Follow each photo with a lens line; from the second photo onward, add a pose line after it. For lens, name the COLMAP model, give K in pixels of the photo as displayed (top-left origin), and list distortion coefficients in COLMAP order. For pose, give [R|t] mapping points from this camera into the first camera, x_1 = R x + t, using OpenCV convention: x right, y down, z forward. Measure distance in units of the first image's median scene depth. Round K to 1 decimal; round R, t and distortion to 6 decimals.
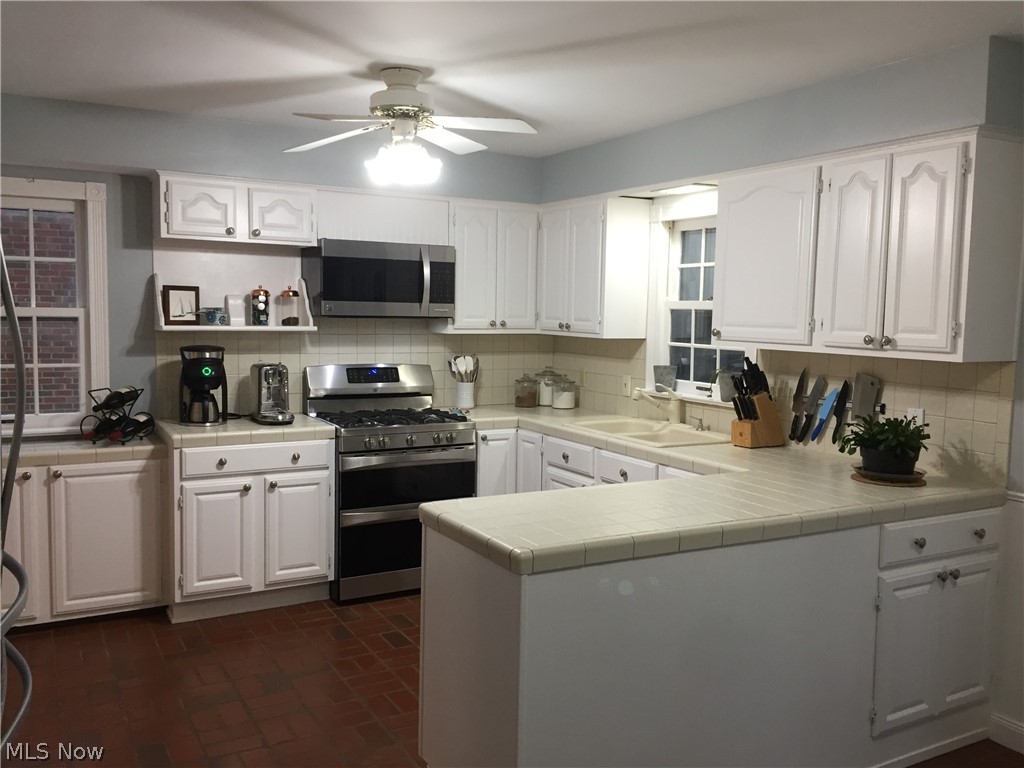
lens RADIAL K [[880.6, 0, 513.6], [0, 880.6, 380.5], [0, 0, 1]] dist [0.073006, -0.094592]
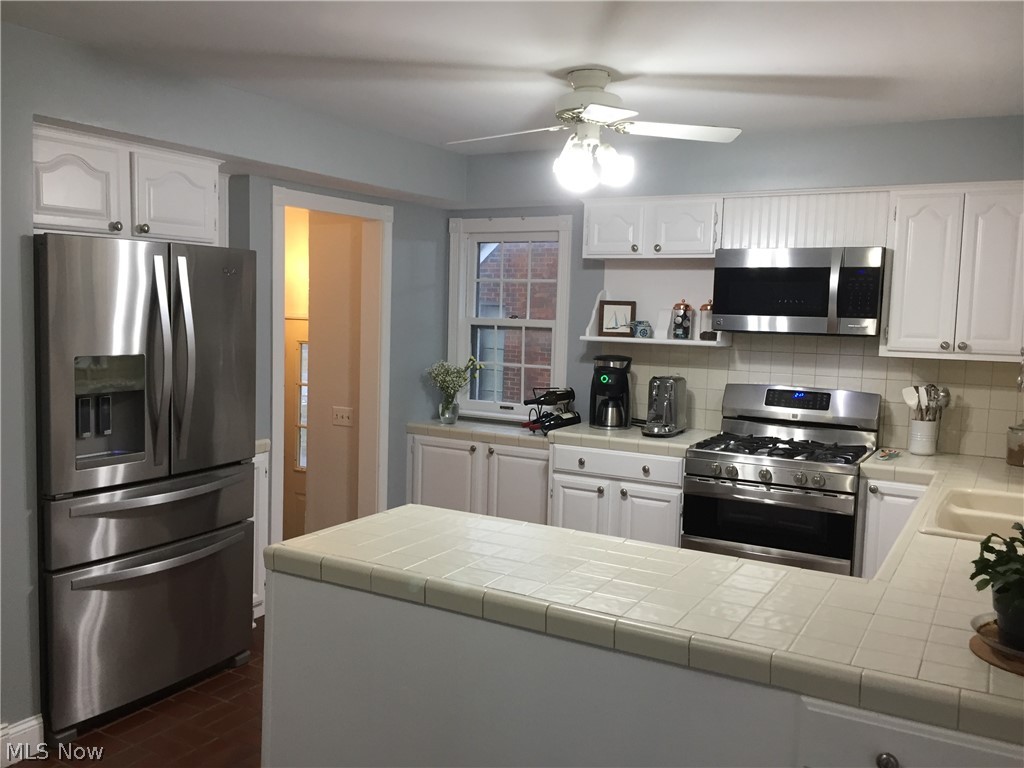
lens RADIAL K [[880.6, 0, 514.1], [0, 880.6, 387.9], [0, 0, 1]] dist [0.073006, -0.094592]
pose [[0.518967, 0.074797, -0.851516, 0.496703], [-0.087138, 0.995604, 0.034346, -0.025781], [0.850341, 0.056375, 0.523203, 0.328220]]
